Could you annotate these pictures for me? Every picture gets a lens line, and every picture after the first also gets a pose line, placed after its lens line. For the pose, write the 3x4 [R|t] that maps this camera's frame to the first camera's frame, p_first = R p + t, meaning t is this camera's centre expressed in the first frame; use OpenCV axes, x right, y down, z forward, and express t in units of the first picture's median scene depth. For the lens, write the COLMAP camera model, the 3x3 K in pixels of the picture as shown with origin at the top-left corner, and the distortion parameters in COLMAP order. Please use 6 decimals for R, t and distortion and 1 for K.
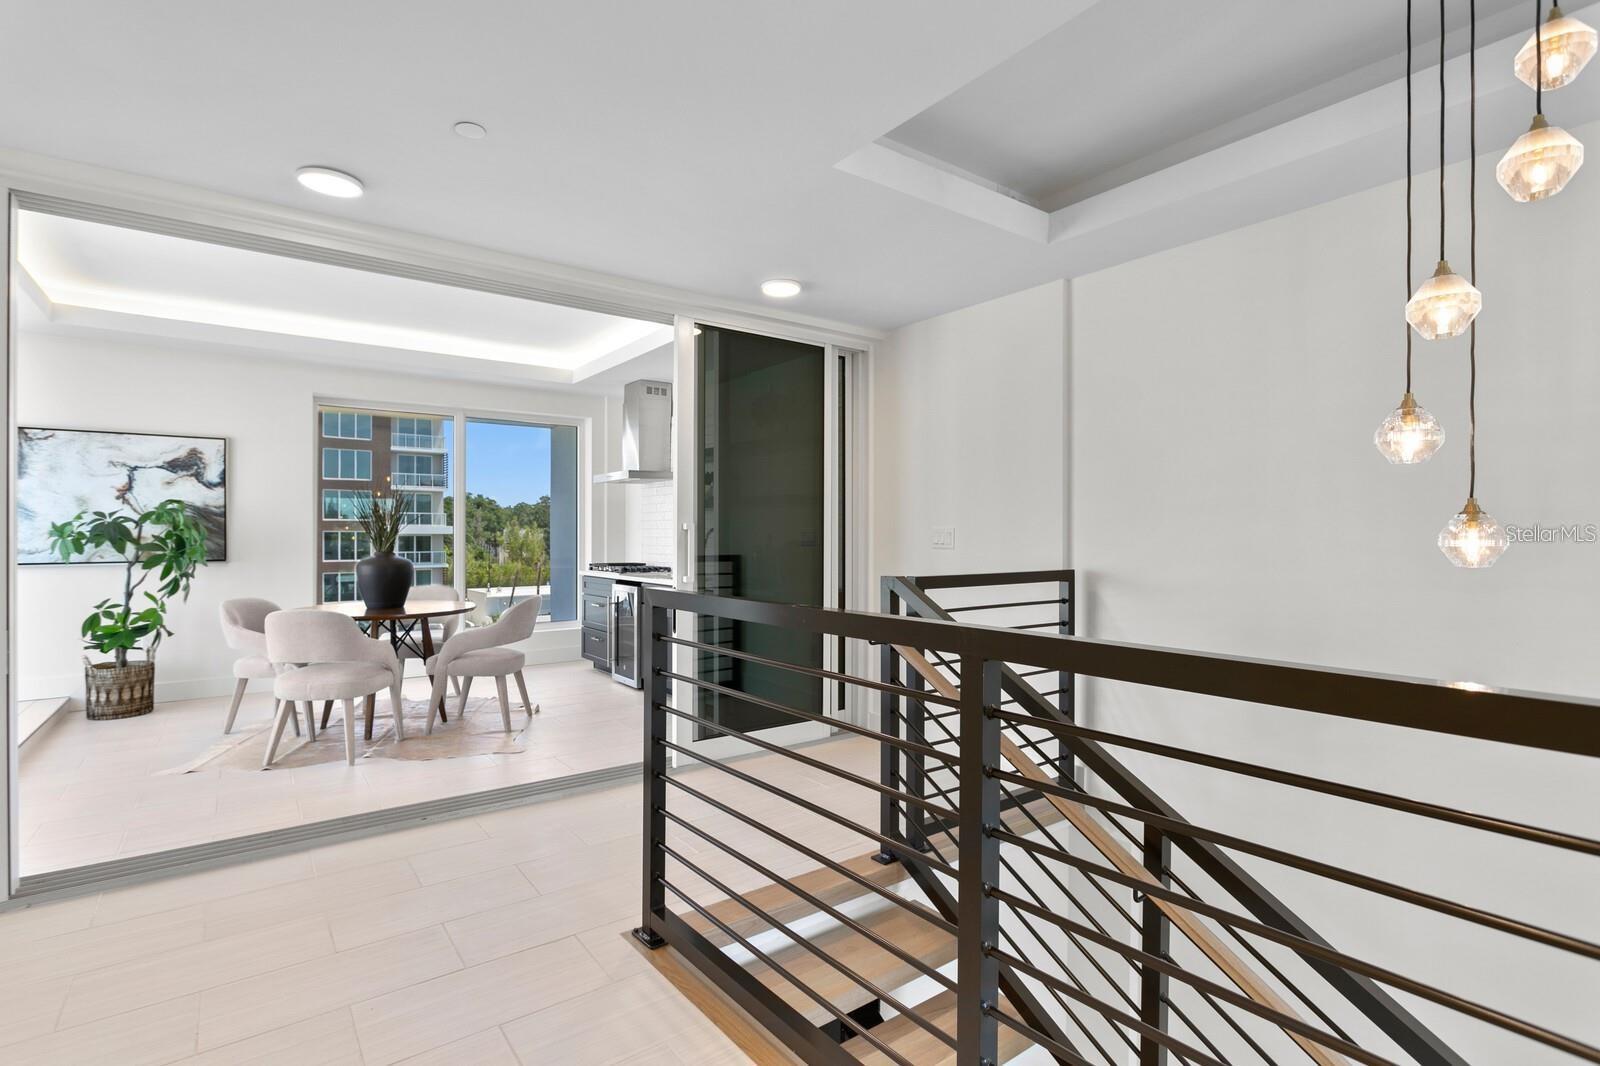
lens RADIAL K [[768.0, 0, 787.8], [0, 768.0, 537.8], [0, 0, 1]] dist [-0.000933, 0.002358]
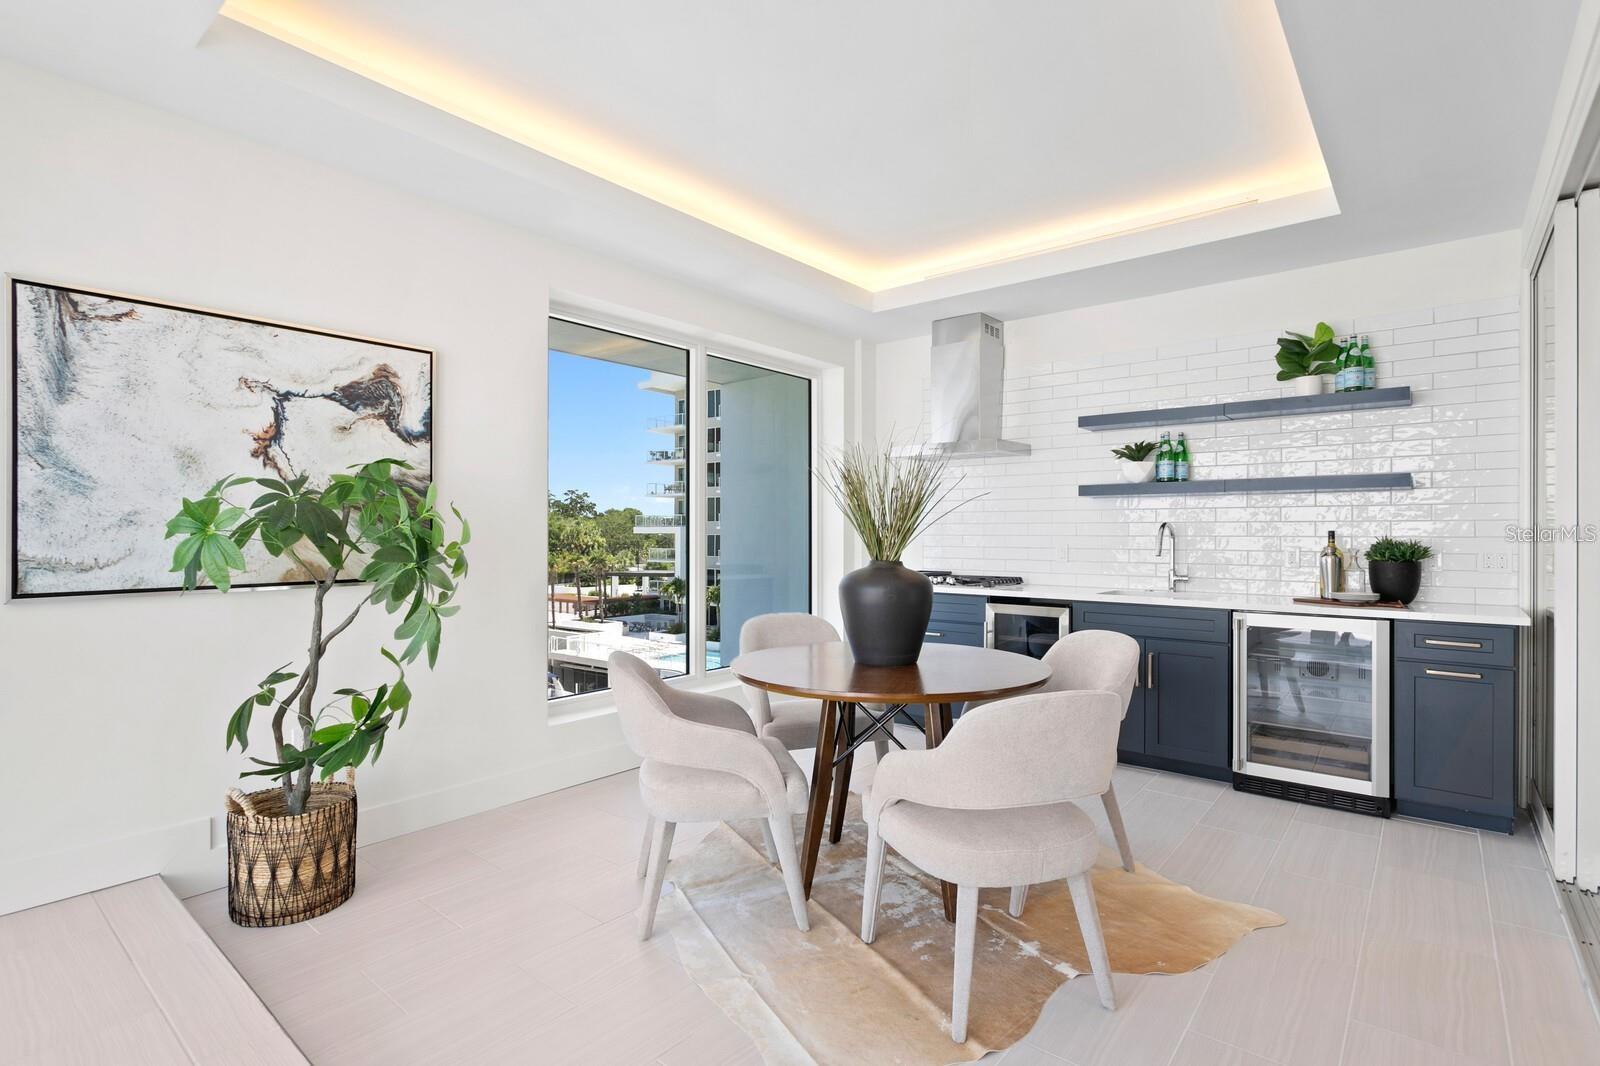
lens RADIAL K [[768.0, 0, 794.3], [0, 768.0, 532.2], [0, 0, 1]] dist [-0.000933, 0.002358]
pose [[0.970271, 0.001483, 0.242018, -0.651496], [-0.001035, 0.999998, -0.001976, -0.001192], [-0.242021, 0.001667, 0.970270, 0.436215]]
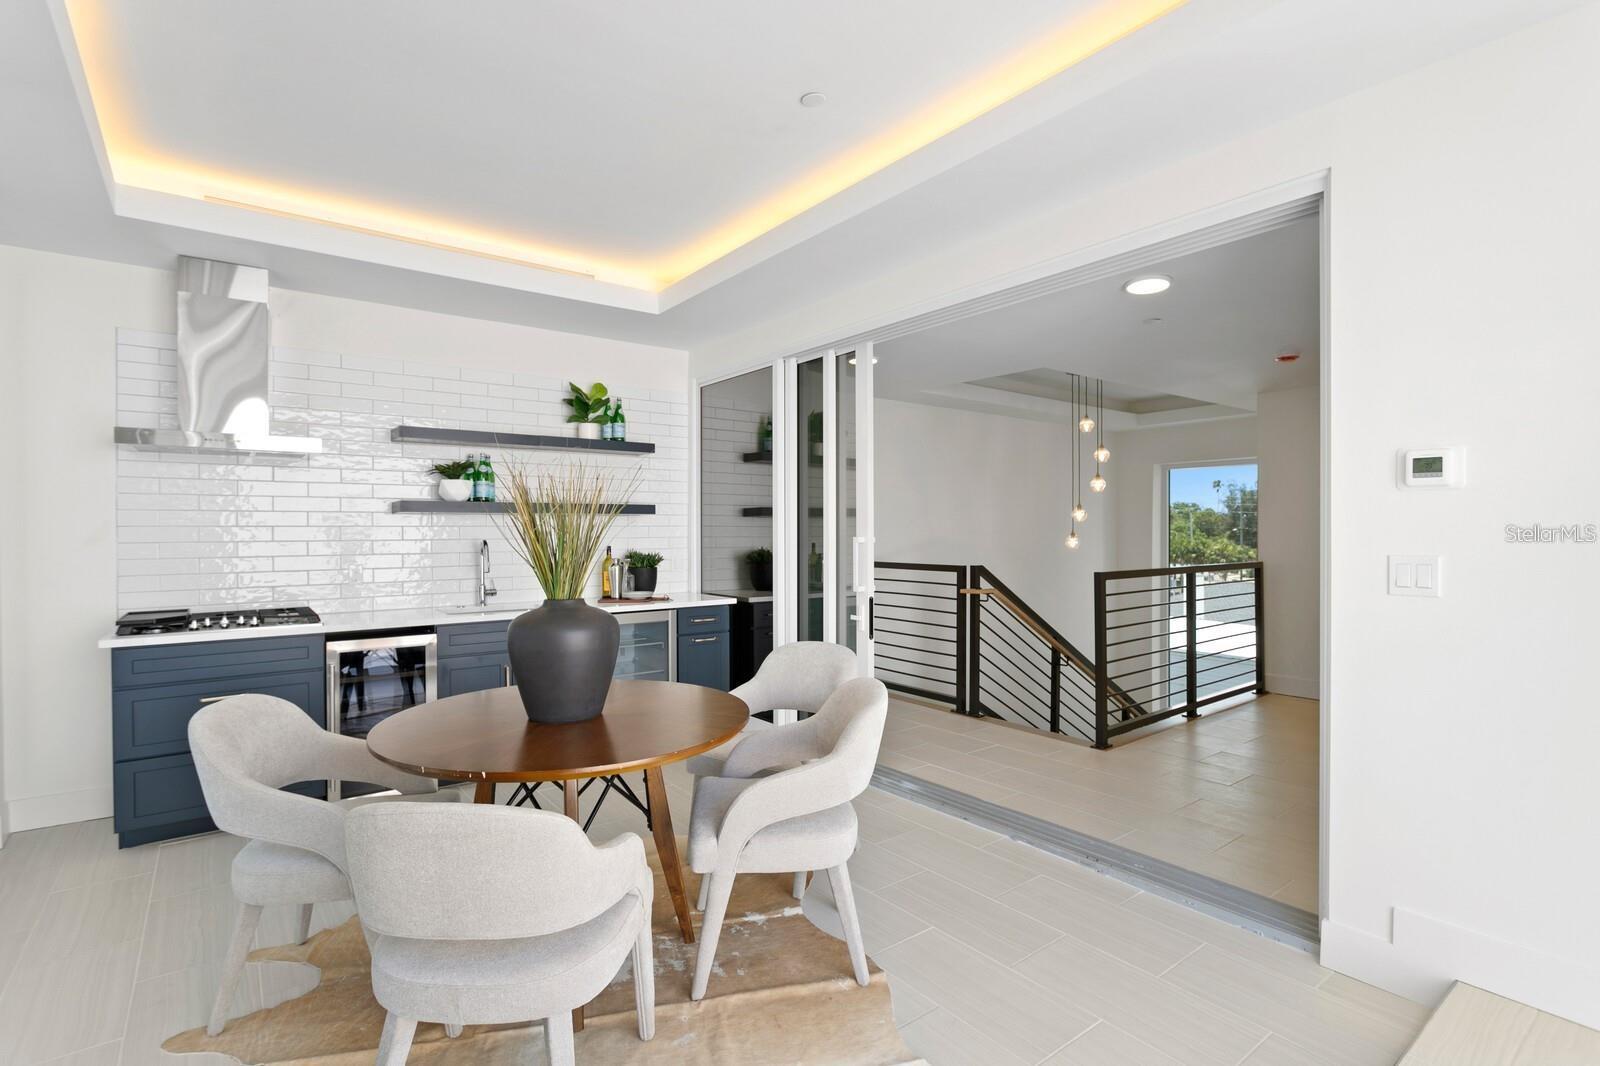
lens RADIAL K [[768.0, 0, 789.7], [0, 768.0, 524.8], [0, 0, 1]] dist [-0.000933, 0.002358]
pose [[-0.012583, 0.004552, 0.999910, -0.903132], [0.009904, 0.999941, -0.004428, -0.021749], [-0.999872, 0.009847, -0.012628, 0.777254]]
